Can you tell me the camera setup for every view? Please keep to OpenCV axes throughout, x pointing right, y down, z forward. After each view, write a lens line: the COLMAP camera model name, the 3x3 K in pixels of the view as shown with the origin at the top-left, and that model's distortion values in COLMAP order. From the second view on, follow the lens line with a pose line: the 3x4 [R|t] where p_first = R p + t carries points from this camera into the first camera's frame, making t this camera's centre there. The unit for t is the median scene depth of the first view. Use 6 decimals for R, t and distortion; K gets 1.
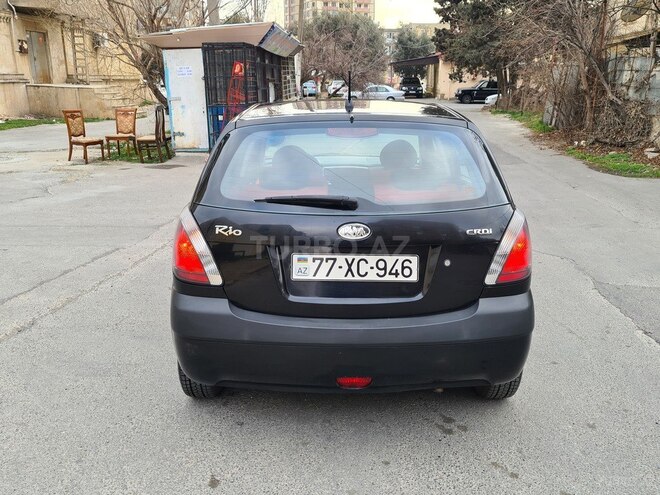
lens RADIAL K [[610.7, 0, 353.9], [0, 610.7, 247.5], [0, 0, 1]] dist [0.008592, 0.005312]
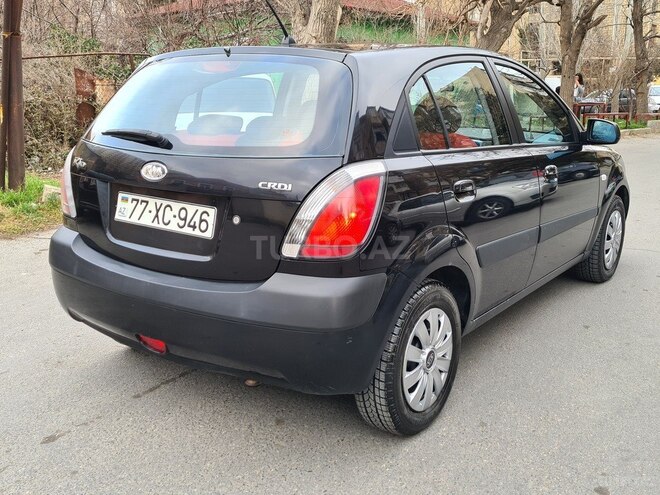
lens RADIAL K [[717.6, 0, 330.0], [0, 717.6, 247.5], [0, 0, 1]] dist [0.006182, 0.000566]
pose [[0.800915, 0.135656, -0.583209, 0.810693], [-0.148883, 0.988527, 0.025474, 0.018252], [0.579974, 0.066427, 0.811922, 0.299082]]
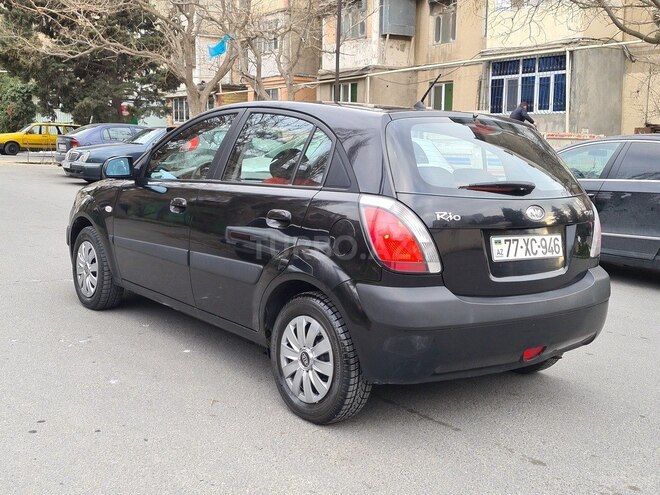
lens RADIAL K [[749.9, 0, 330.0], [0, 749.9, 247.5], [0, 0, 1]] dist [-0.008603, -0.009315]
pose [[0.792950, -0.049558, 0.607267, -1.107521], [0.109030, 0.992140, -0.061401, 0.077679], [-0.599451, 0.114898, 0.792121, 0.141894]]
